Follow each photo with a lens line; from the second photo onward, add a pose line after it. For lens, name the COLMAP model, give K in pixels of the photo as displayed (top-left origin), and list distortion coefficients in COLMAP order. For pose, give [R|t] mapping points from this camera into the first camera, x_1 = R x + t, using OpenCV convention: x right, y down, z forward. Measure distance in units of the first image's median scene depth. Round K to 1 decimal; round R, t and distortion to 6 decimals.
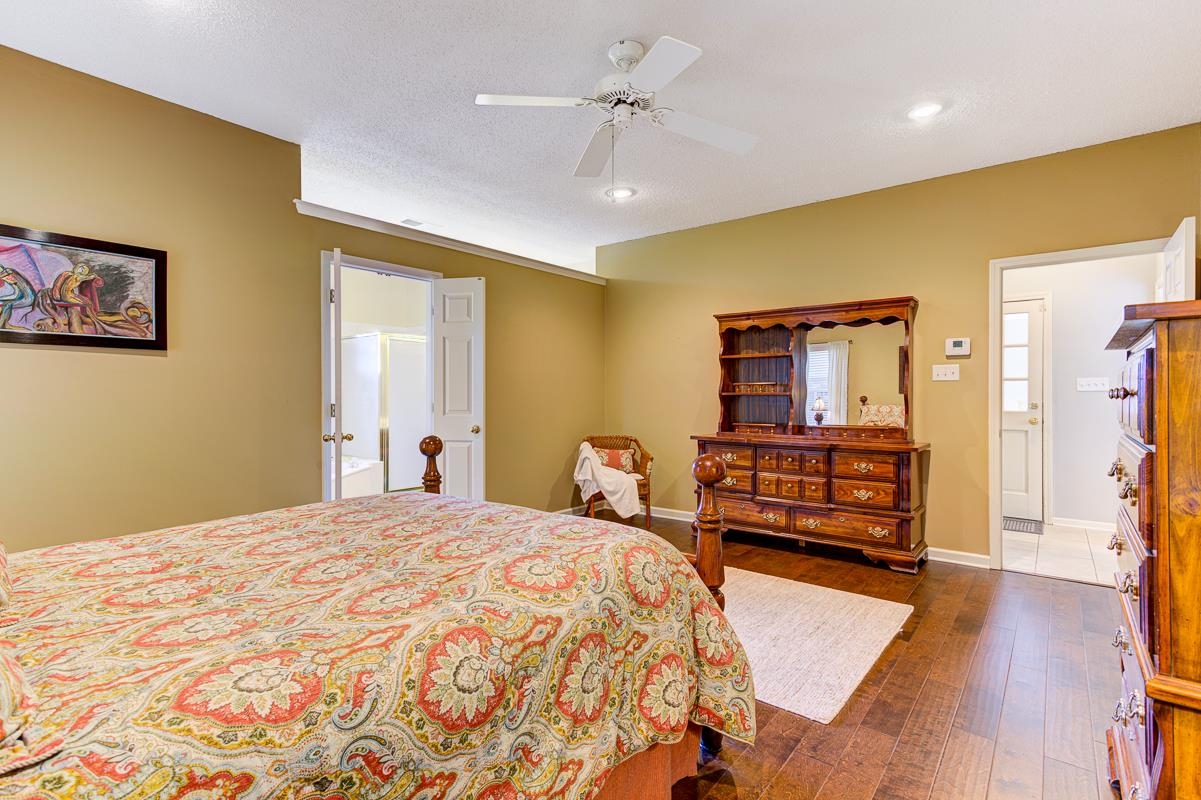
lens RADIAL K [[563.1, 0, 597.3], [0, 563.1, 396.0], [0, 0, 1]] dist [0.000767, 0.000055]
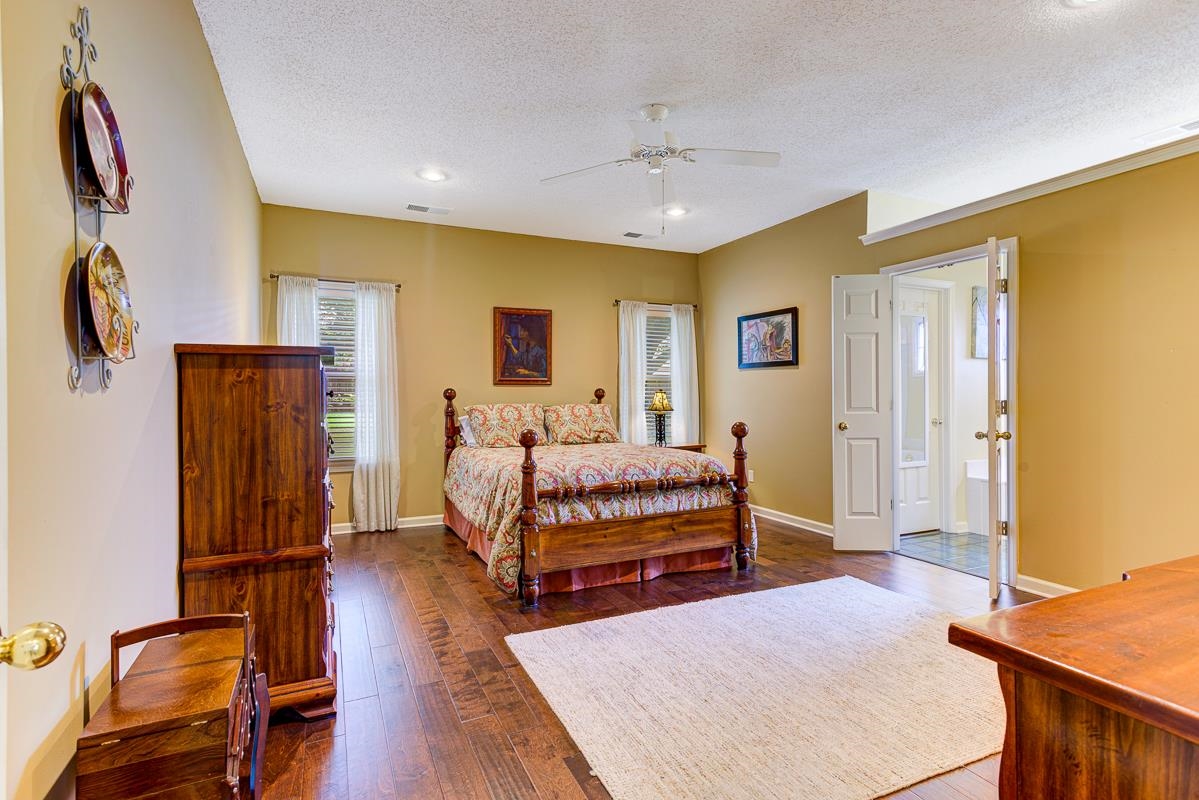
lens RADIAL K [[592.0, 0, 596.6], [0, 592.0, 396.5], [0, 0, 1]] dist [-0.000907, -0.000074]
pose [[-0.438075, 0.011518, -0.898865, 1.137801], [0.000110, 0.999919, 0.012760, -0.012549], [0.898939, 0.005491, -0.438040, 1.305698]]
